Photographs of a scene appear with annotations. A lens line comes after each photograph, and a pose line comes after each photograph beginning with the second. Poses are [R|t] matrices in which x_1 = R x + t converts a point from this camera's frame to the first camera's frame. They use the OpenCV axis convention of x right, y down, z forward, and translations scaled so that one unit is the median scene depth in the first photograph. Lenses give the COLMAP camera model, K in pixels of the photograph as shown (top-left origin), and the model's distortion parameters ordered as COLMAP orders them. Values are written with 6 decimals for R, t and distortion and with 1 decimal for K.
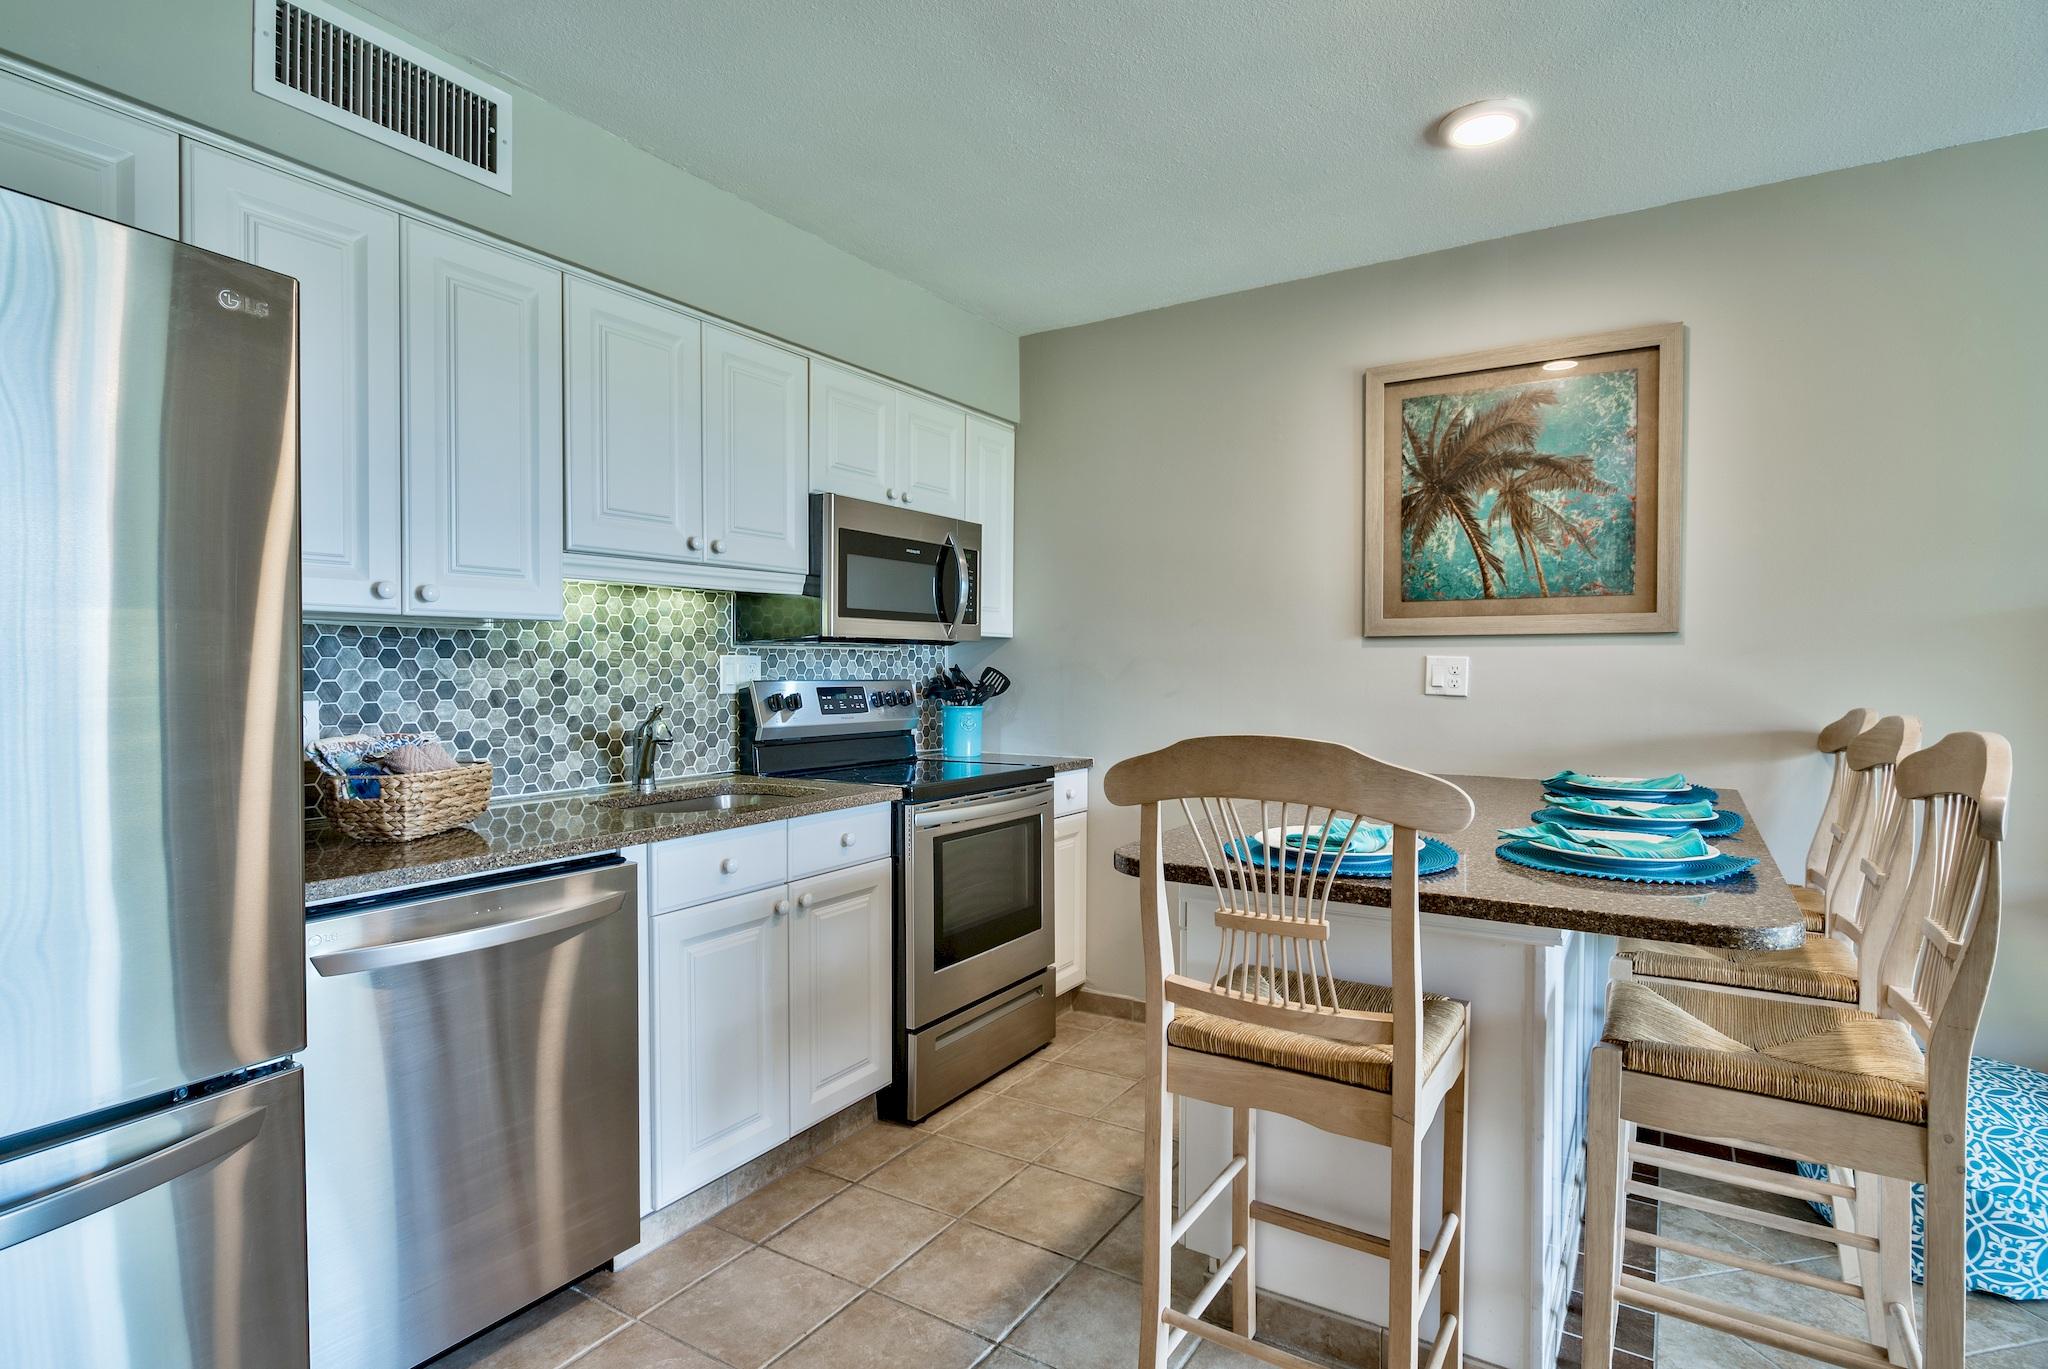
lens RADIAL K [[1038.6, 0, 1017.7], [0, 1038.6, 690.6], [0, 0, 1]] dist [-0.002898, -0.000020]
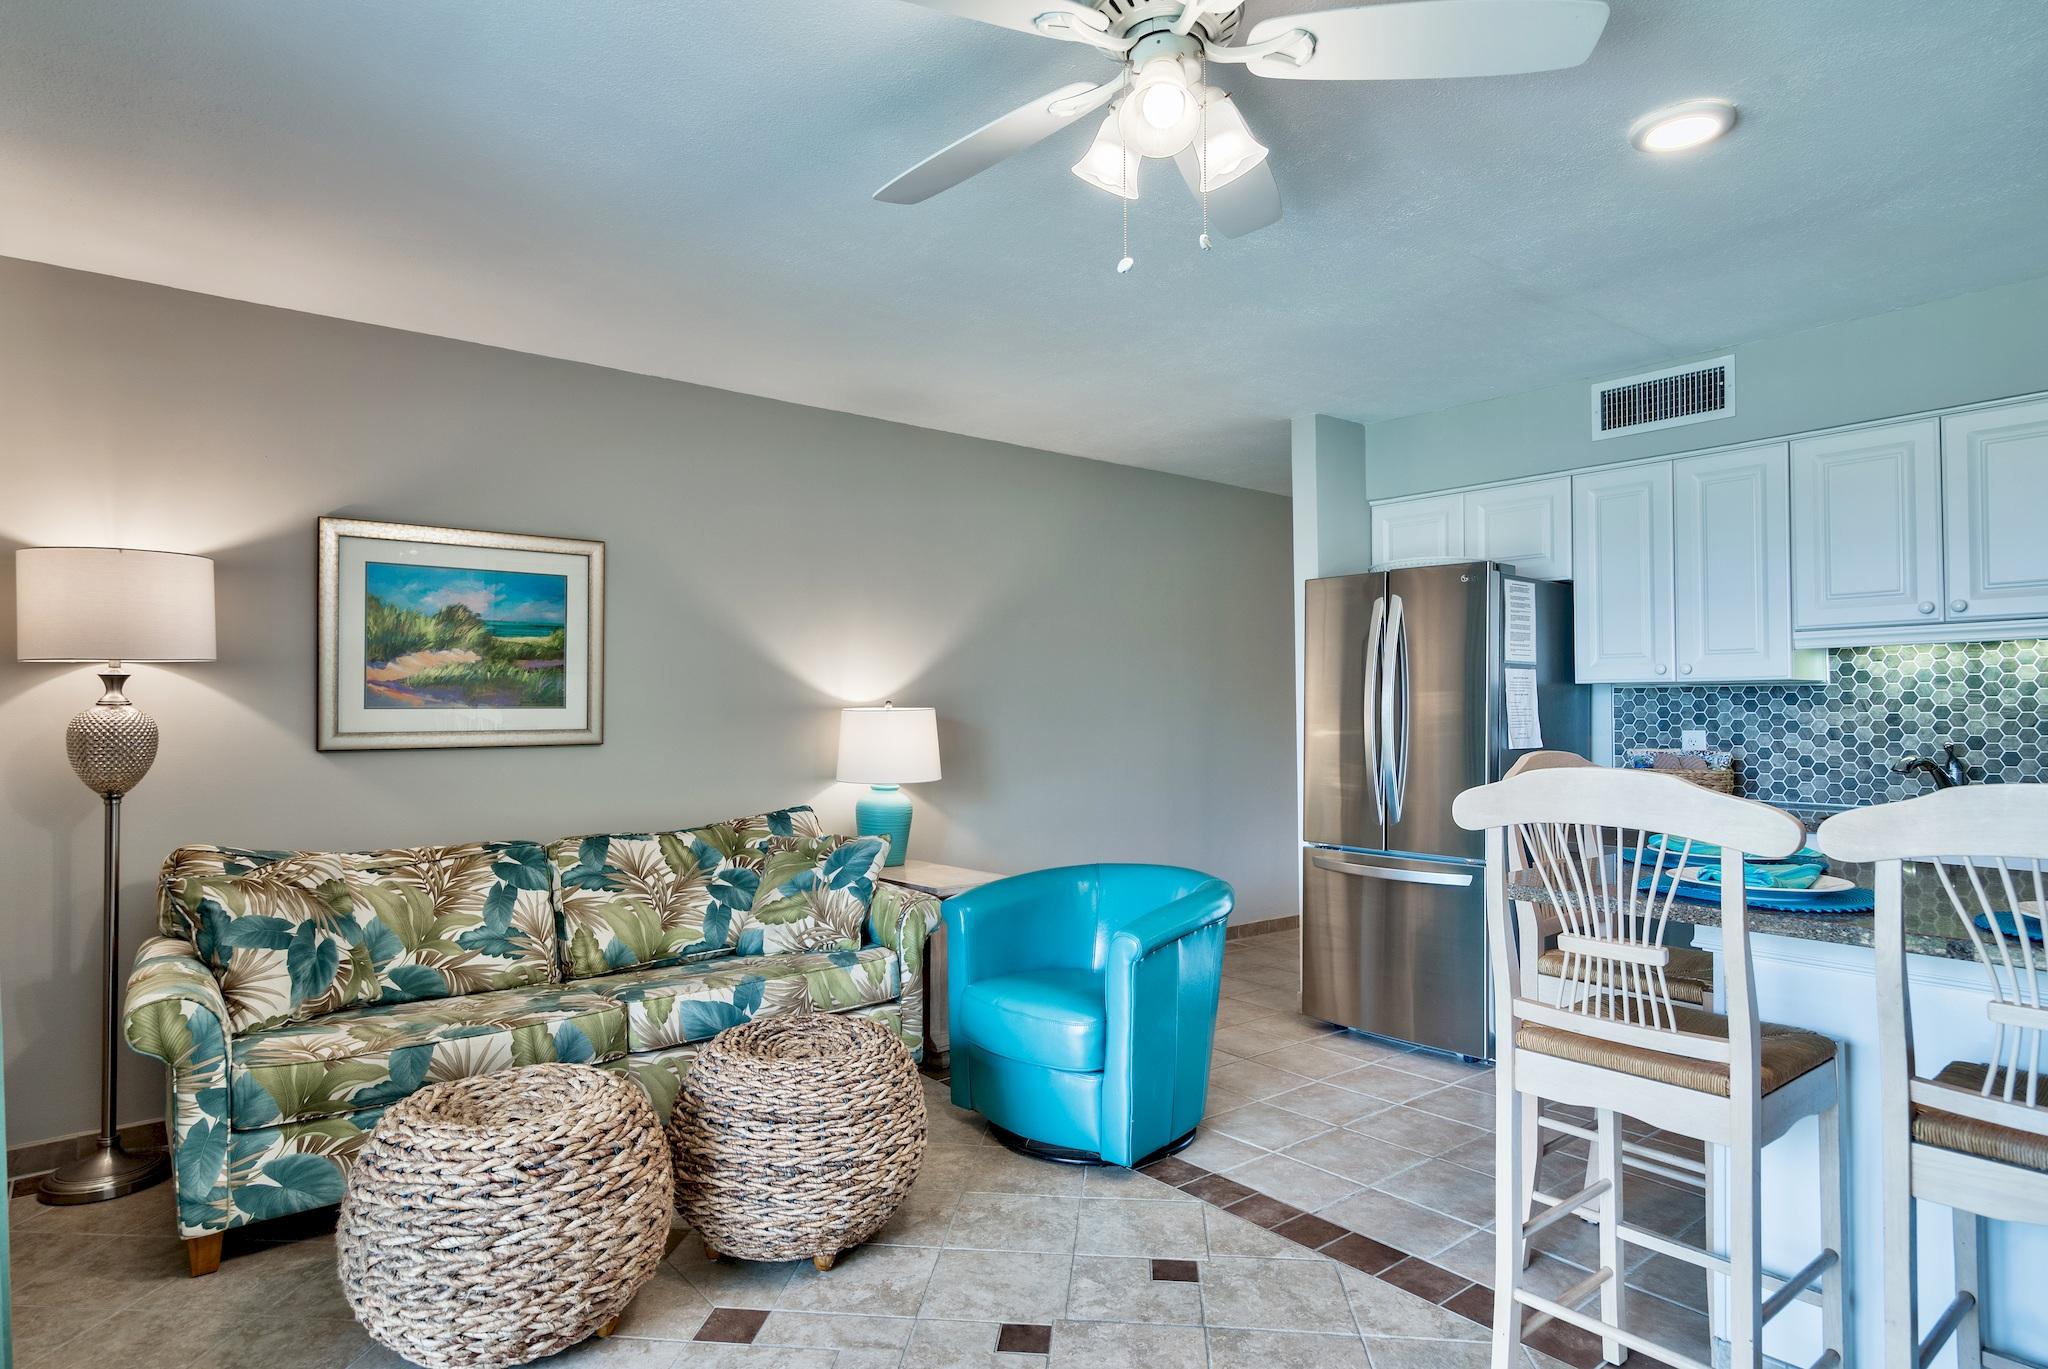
lens RADIAL K [[1143.2, 0, 1020.9], [0, 1143.2, 695.1], [0, 0, 1]] dist [0.000538, 0.000134]
pose [[-0.318433, -0.011164, -0.947880, 1.158188], [-0.019571, 0.999795, -0.005201, -0.013300], [0.947743, 0.016895, -0.318587, 0.399064]]
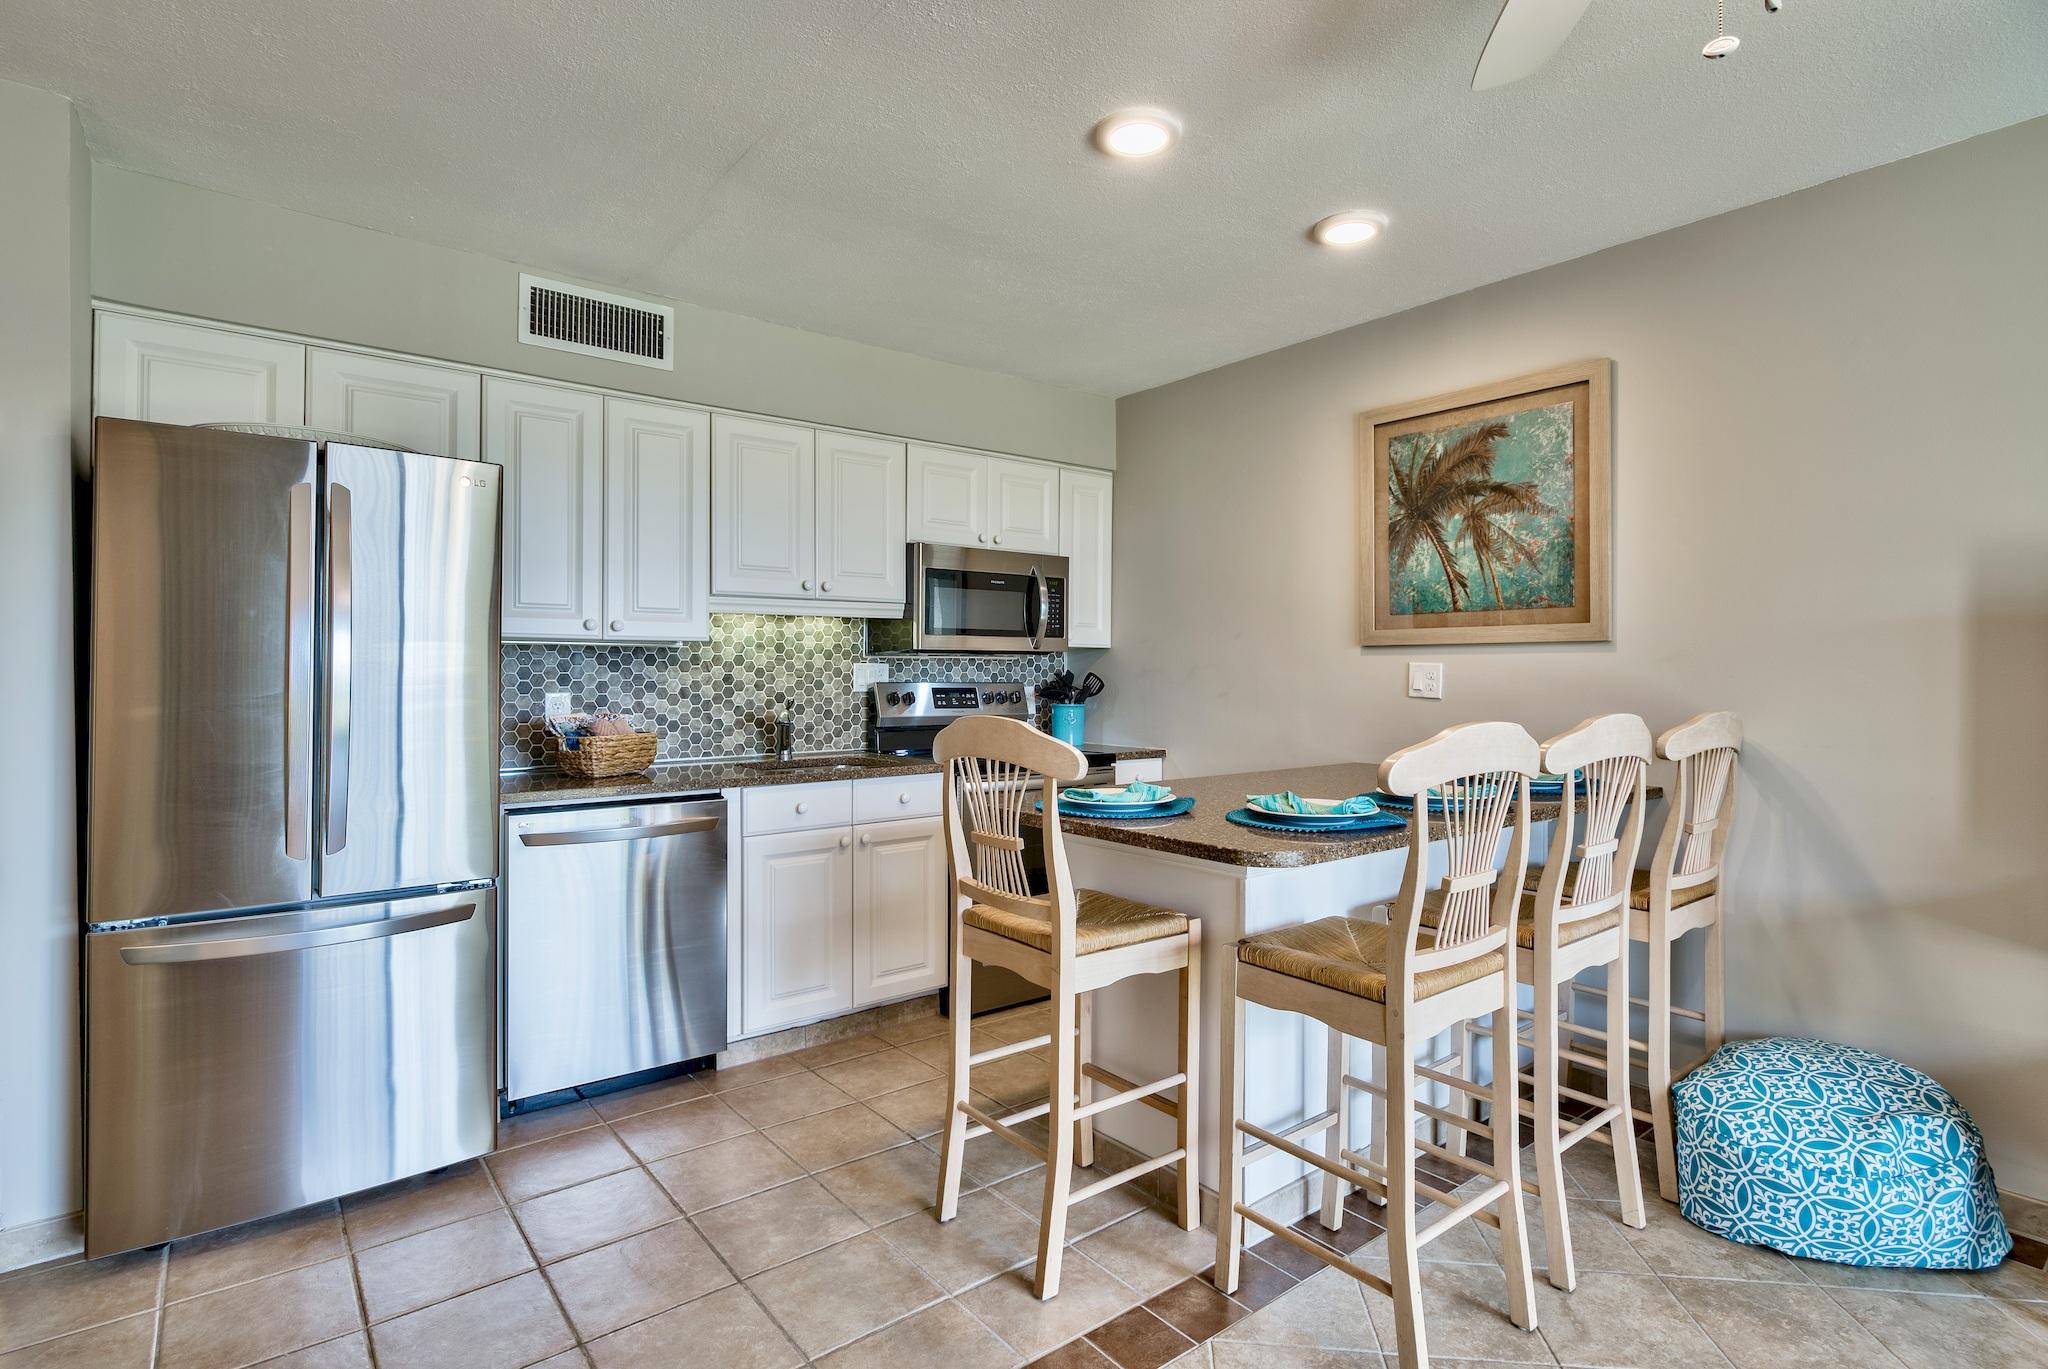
lens RADIAL K [[1020.9, 0, 1012.7], [0, 1020.9, 672.8], [0, 0, 1]] dist [-0.001742, -0.000087]
pose [[0.942508, 0.001012, -0.334182, 0.388553], [-0.008705, 0.999730, -0.021525, 0.005637], [0.334070, 0.023196, 0.942263, -0.206557]]
